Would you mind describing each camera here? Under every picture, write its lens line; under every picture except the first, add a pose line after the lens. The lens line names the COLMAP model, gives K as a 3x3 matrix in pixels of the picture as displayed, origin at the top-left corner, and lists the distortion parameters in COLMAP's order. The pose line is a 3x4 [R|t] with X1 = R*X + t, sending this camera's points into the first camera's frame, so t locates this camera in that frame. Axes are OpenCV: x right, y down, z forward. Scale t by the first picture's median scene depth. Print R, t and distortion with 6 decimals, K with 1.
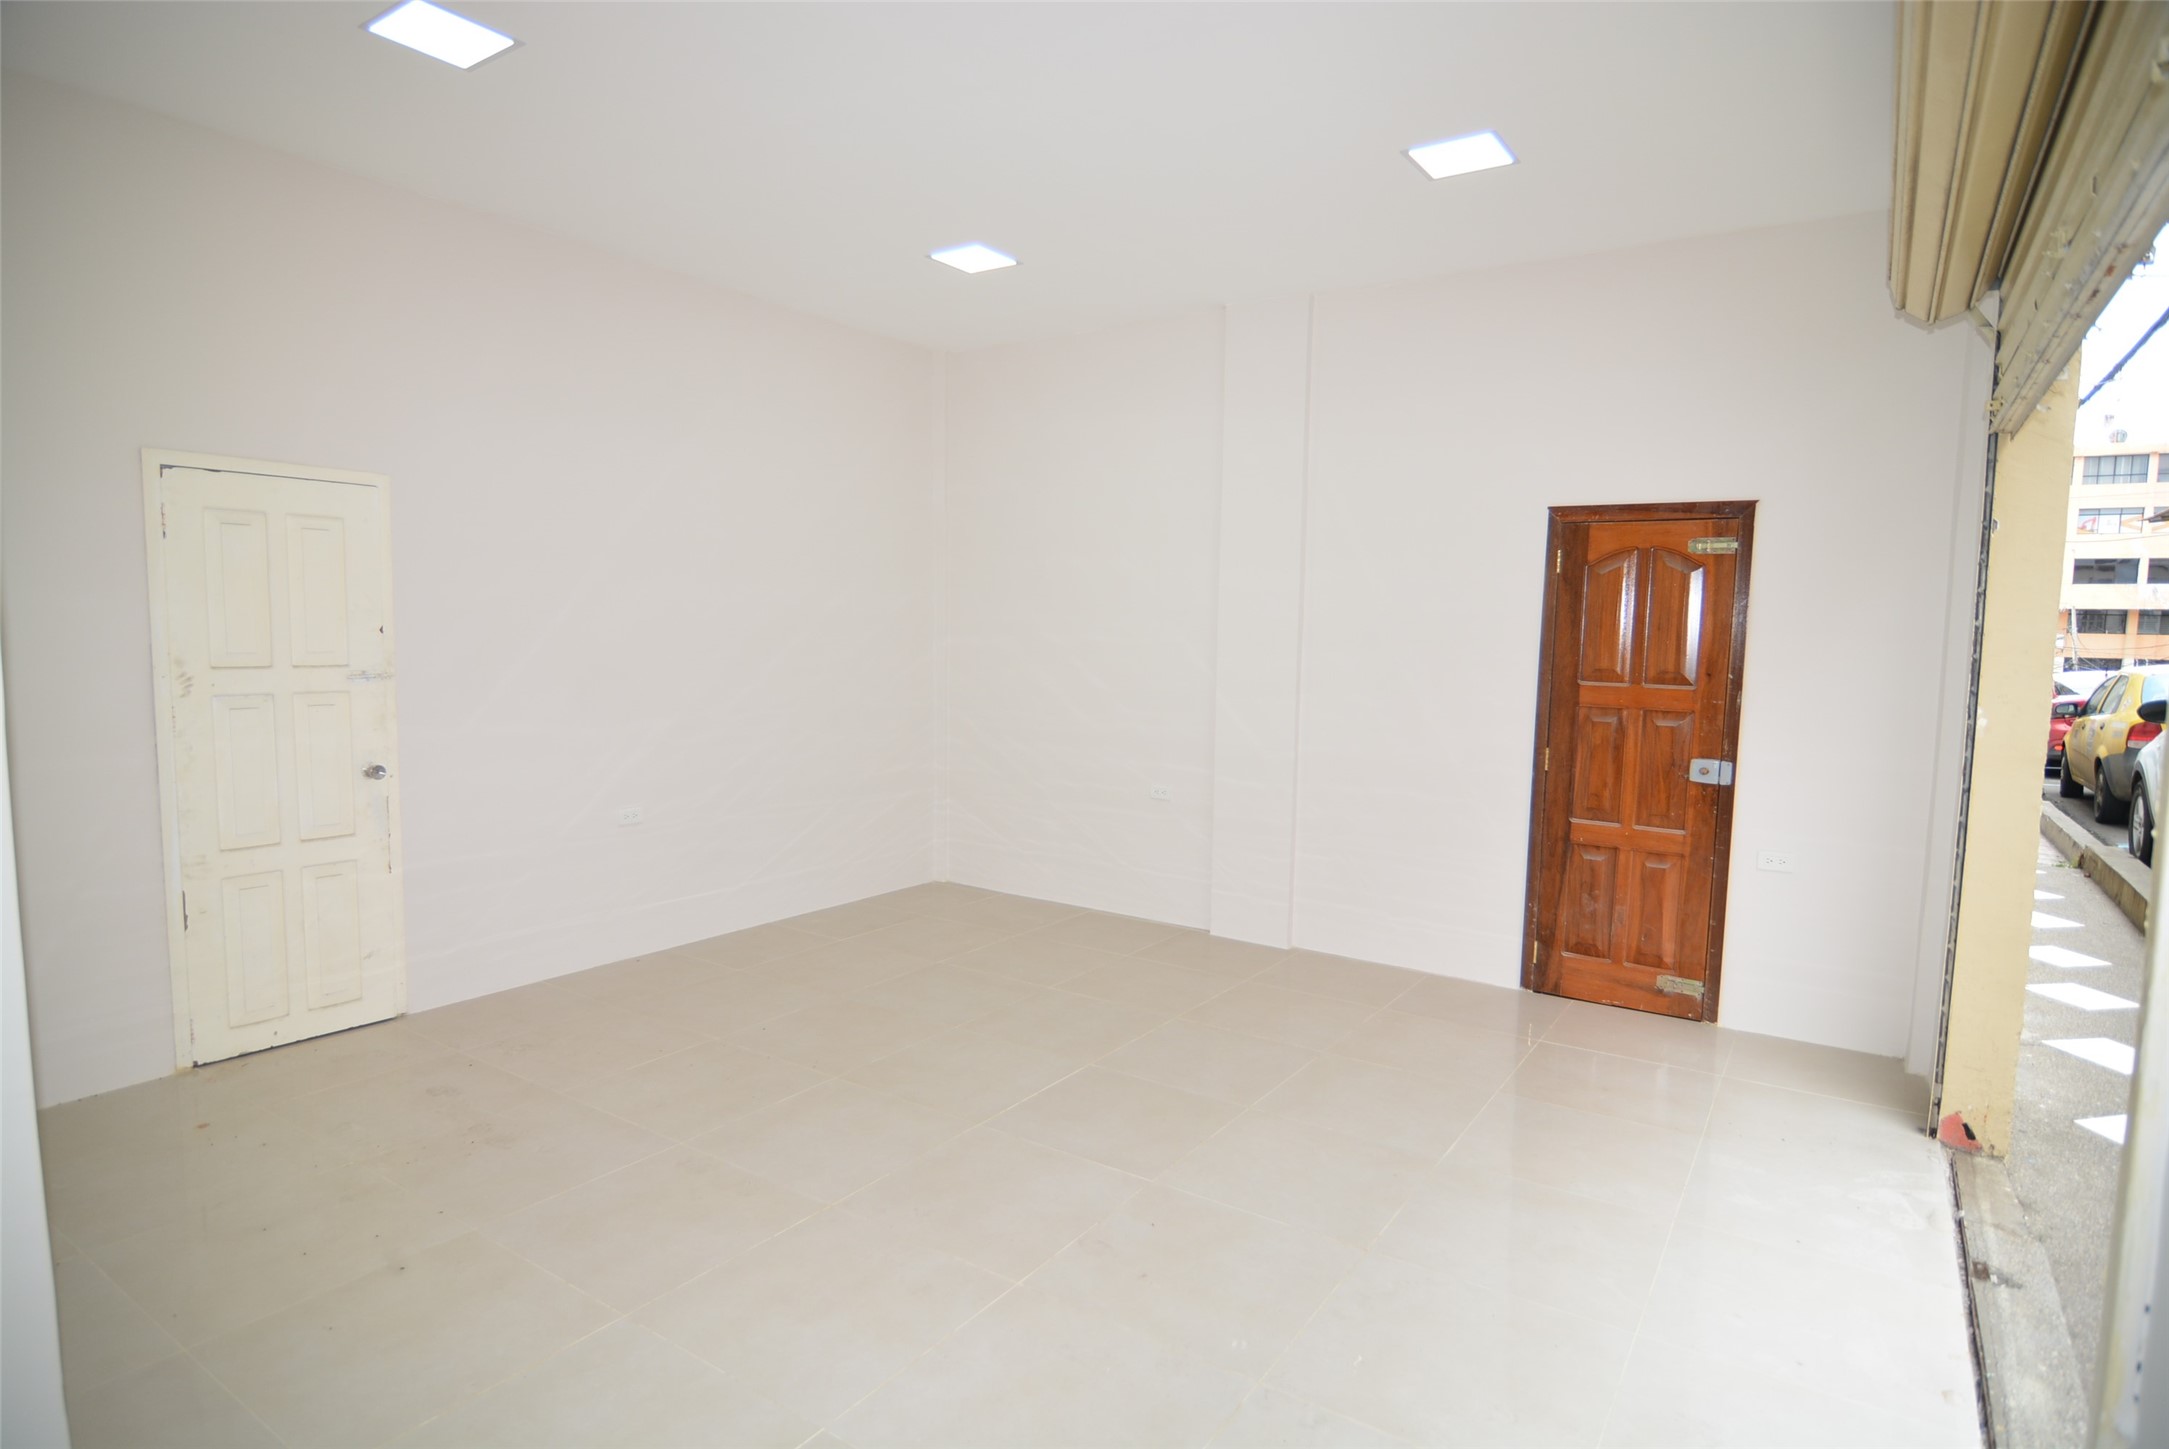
lens RADIAL K [[1161.3, 0, 1082.1], [0, 1161.3, 728.3], [0, 0, 1]] dist [-0.021425, -0.001375]
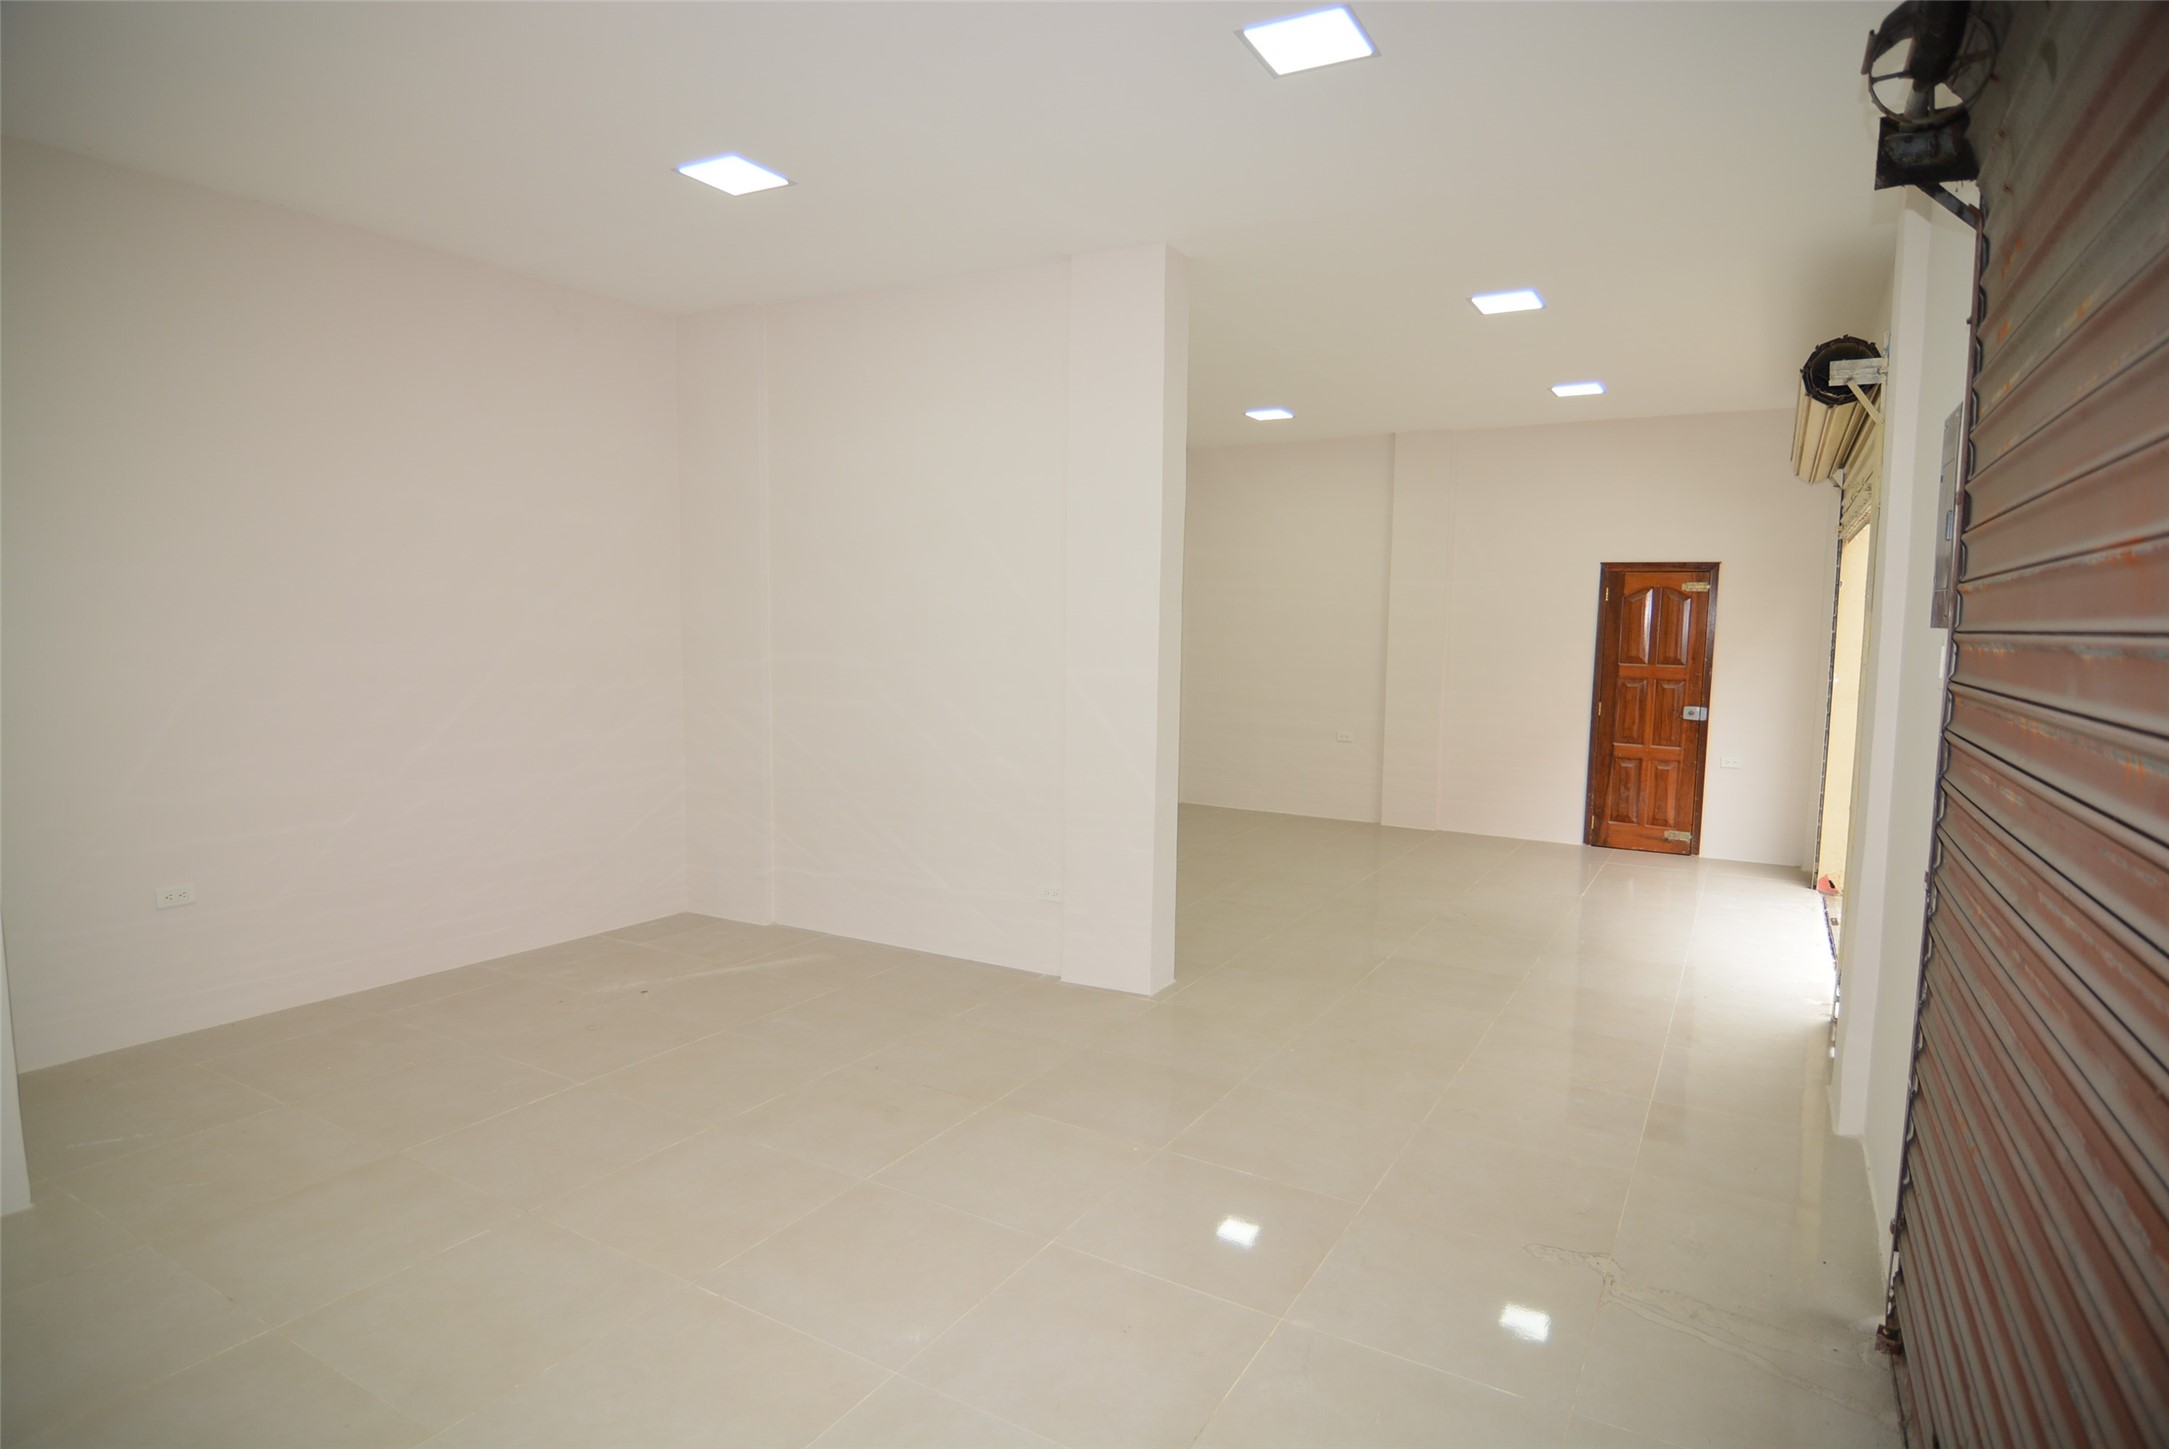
lens RADIAL K [[1161.3, 0, 1087.0], [0, 1161.3, 722.6], [0, 0, 1]] dist [-0.021425, -0.001375]
pose [[0.997662, -0.001647, 0.068326, -0.503424], [0.001883, 0.999993, -0.003381, 0.054709], [-0.068320, 0.003501, 0.997657, -0.700727]]
